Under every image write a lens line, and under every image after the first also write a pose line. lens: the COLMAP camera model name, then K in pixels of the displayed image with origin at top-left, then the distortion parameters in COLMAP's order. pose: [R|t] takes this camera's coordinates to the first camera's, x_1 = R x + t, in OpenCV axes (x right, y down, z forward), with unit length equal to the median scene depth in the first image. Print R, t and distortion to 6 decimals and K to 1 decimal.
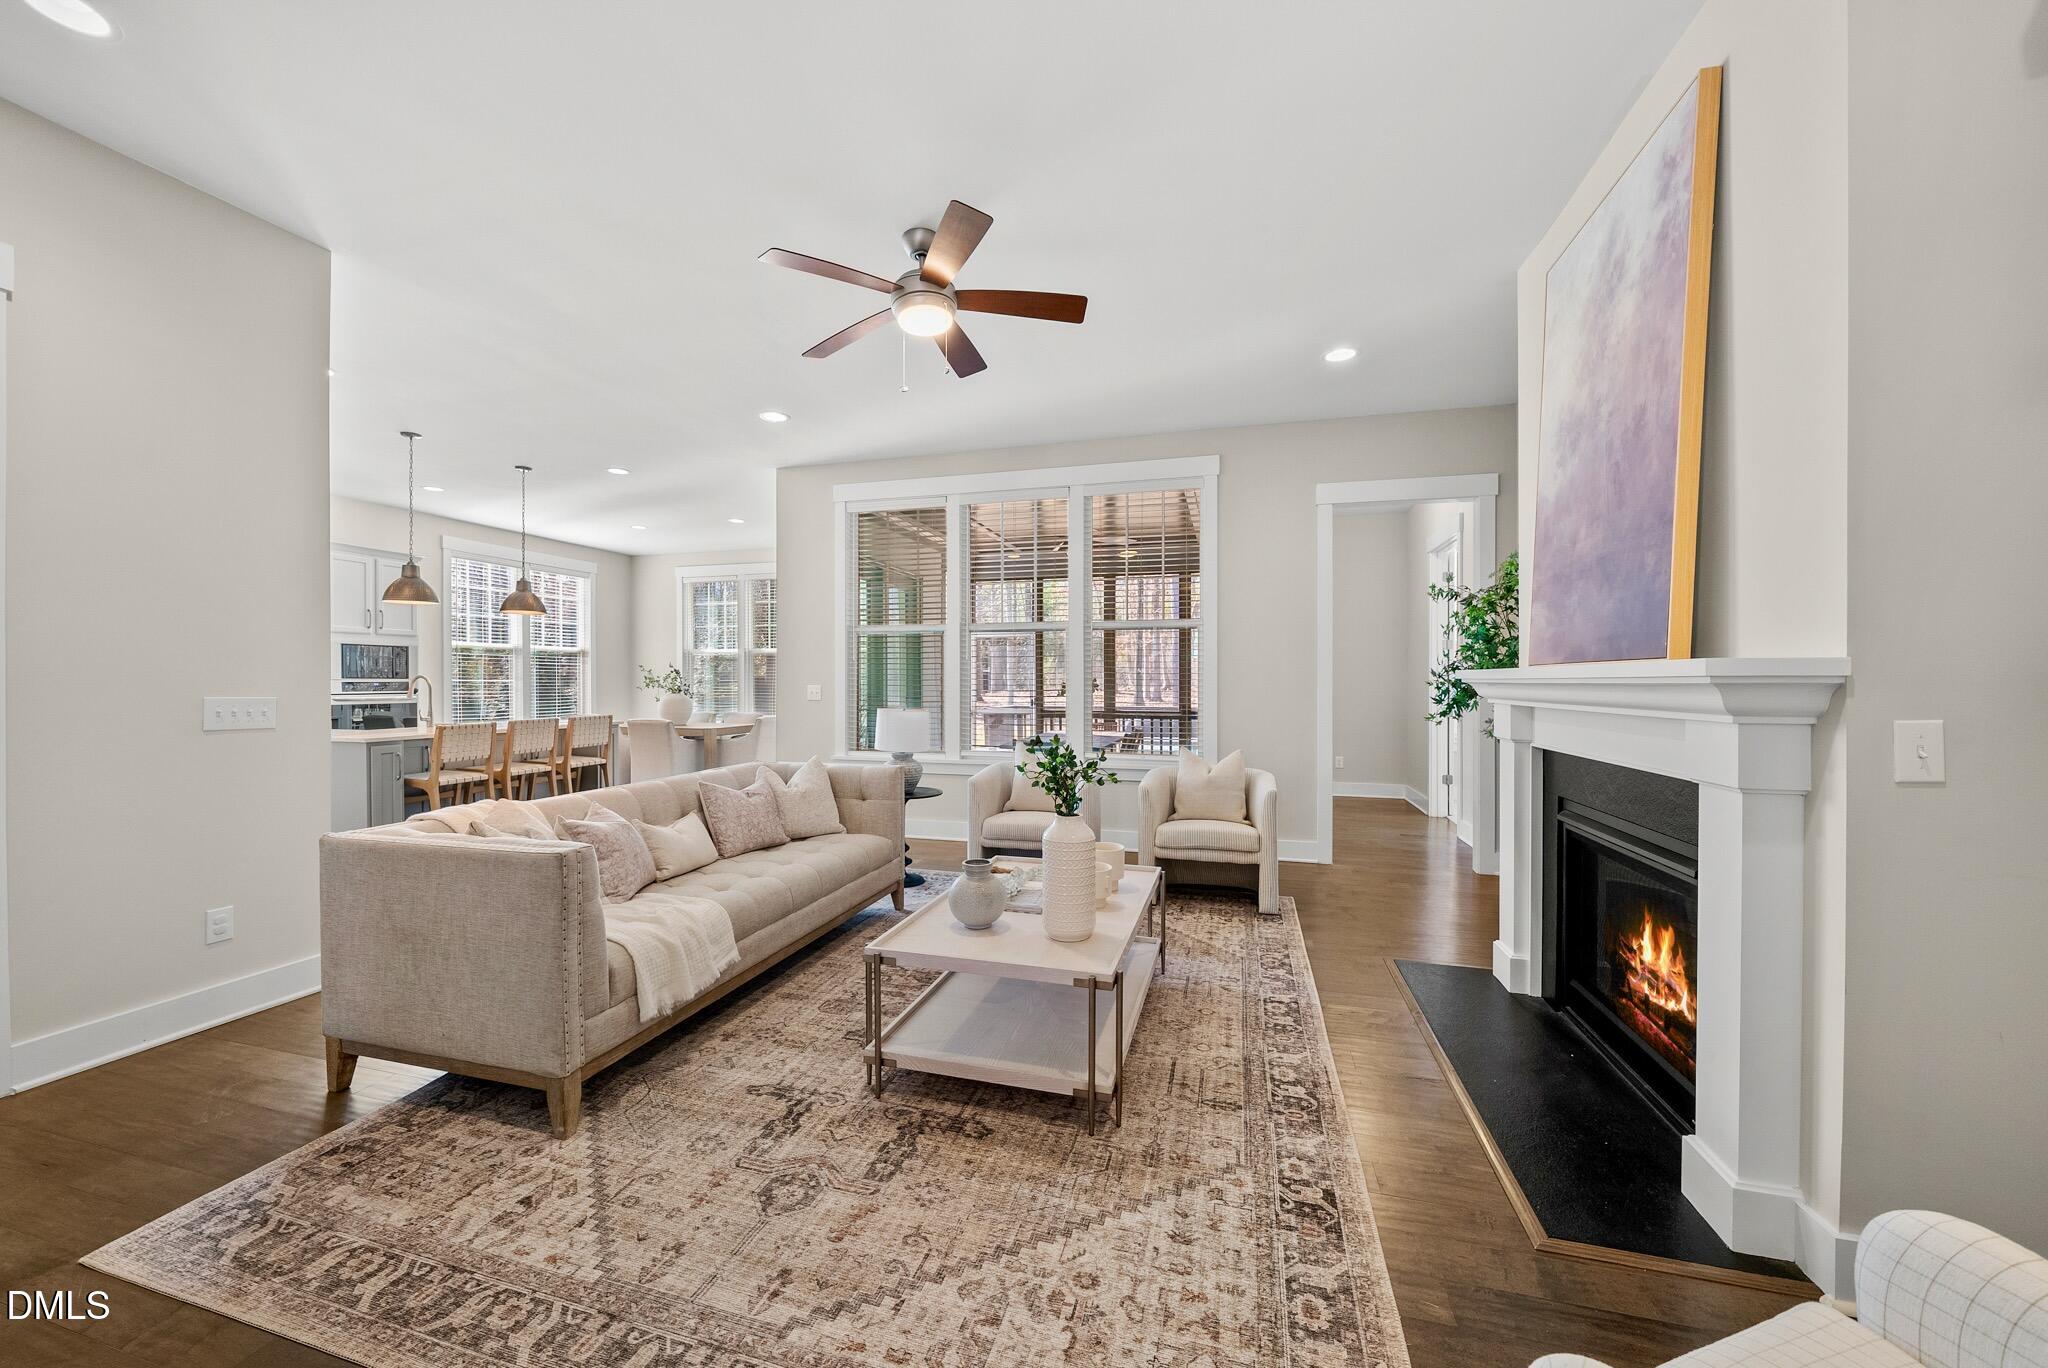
lens RADIAL K [[764.2, 0, 1021.6], [0, 764.2, 687.1], [0, 0, 1]] dist [-0.007130, -0.000402]
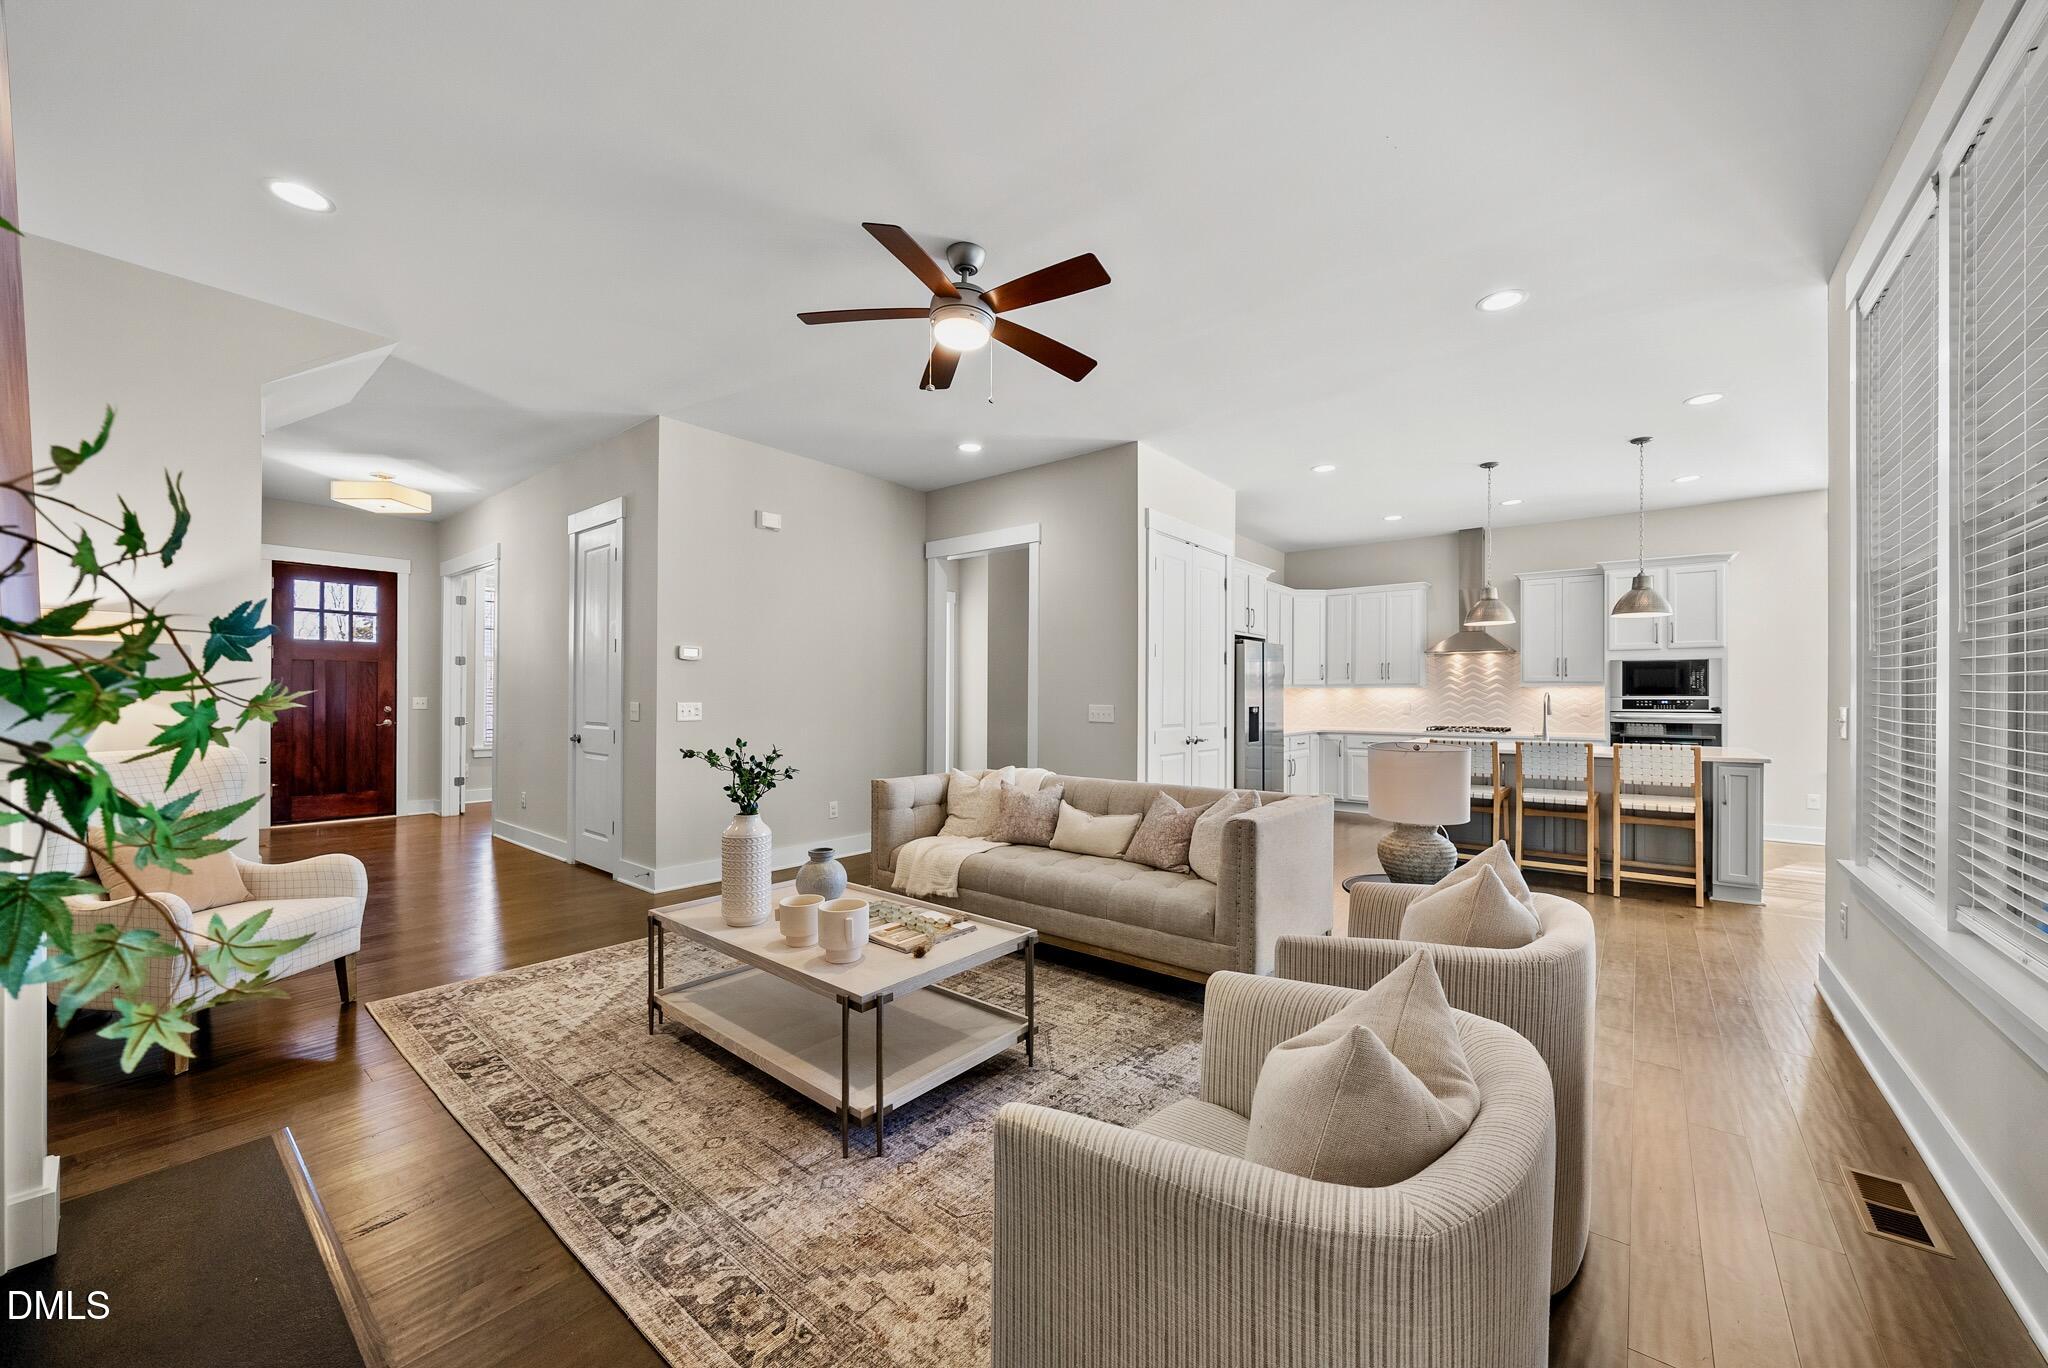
lens RADIAL K [[764.2, 0, 1020.8], [0, 764.2, 691.9], [0, 0, 1]] dist [-0.007130, -0.000402]
pose [[-0.398979, -0.006819, -0.916935, 0.747163], [-0.010890, 0.999937, -0.002698, -0.011709], [0.916896, 0.008909, -0.399028, 1.453423]]
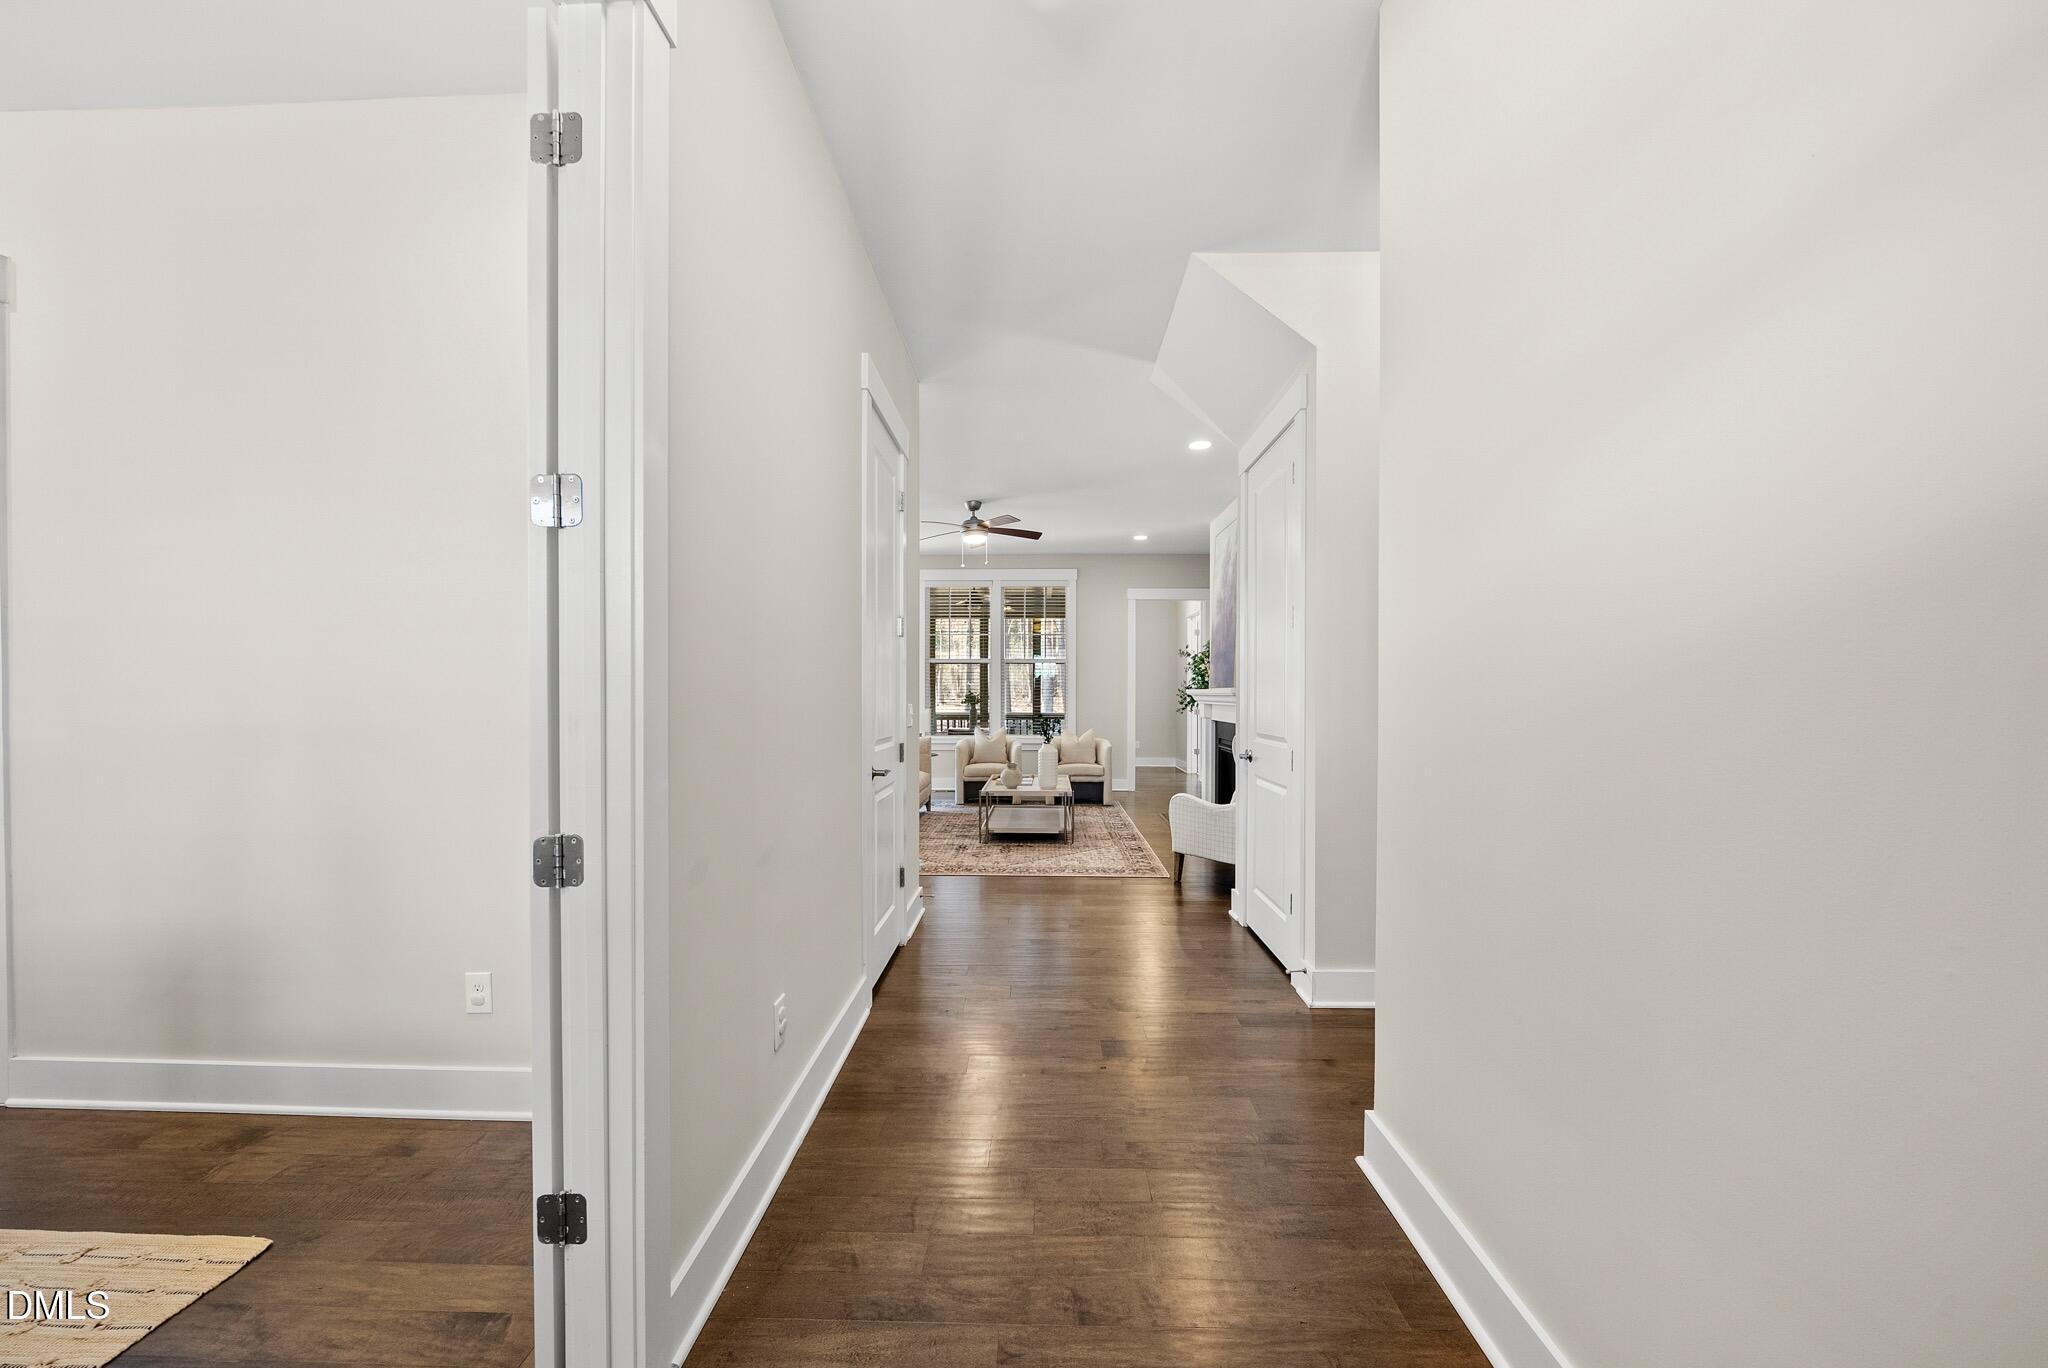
lens RADIAL K [[764.2, 0, 1021.6], [0, 764.2, 696.8], [0, 0, 1]] dist [-0.007130, -0.000402]
pose [[0.969209, 0.001564, 0.246234, -0.593660], [-0.000617, 0.999992, -0.003926, 0.012376], [-0.246238, 0.003653, 0.969202, -1.364479]]
